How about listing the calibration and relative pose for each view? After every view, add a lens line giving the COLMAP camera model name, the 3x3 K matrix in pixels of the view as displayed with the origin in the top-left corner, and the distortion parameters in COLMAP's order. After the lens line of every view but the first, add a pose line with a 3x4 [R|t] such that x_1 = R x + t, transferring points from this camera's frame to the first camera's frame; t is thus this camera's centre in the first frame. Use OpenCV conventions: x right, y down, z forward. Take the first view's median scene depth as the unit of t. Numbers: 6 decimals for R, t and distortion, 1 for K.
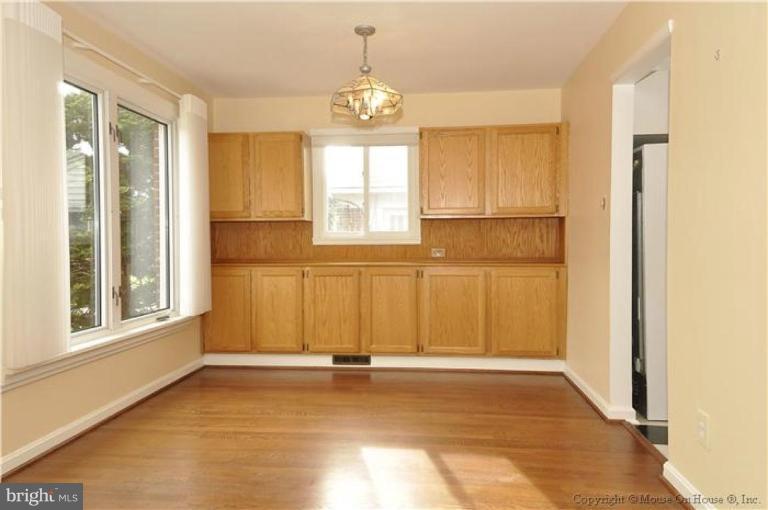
lens RADIAL K [[496.1, 0, 409.9], [0, 496.1, 247.1], [0, 0, 1]] dist [0.046283, -0.000950]
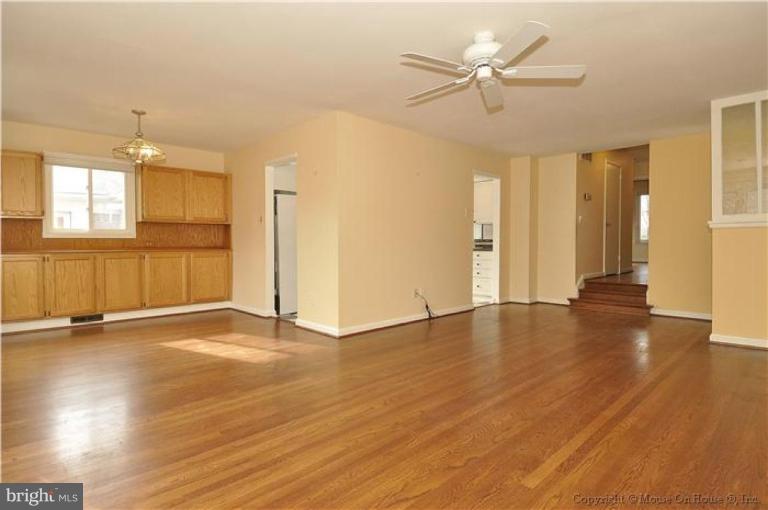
lens RADIAL K [[400.1, 0, 384.0], [0, 400.1, 255.0], [0, 0, 1]] dist [-0.000177, -0.000269]
pose [[0.654668, -0.019388, 0.755668, -0.428495], [0.007192, 0.999786, 0.019421, 0.028387], [-0.755883, -0.007280, 0.654667, -0.397045]]
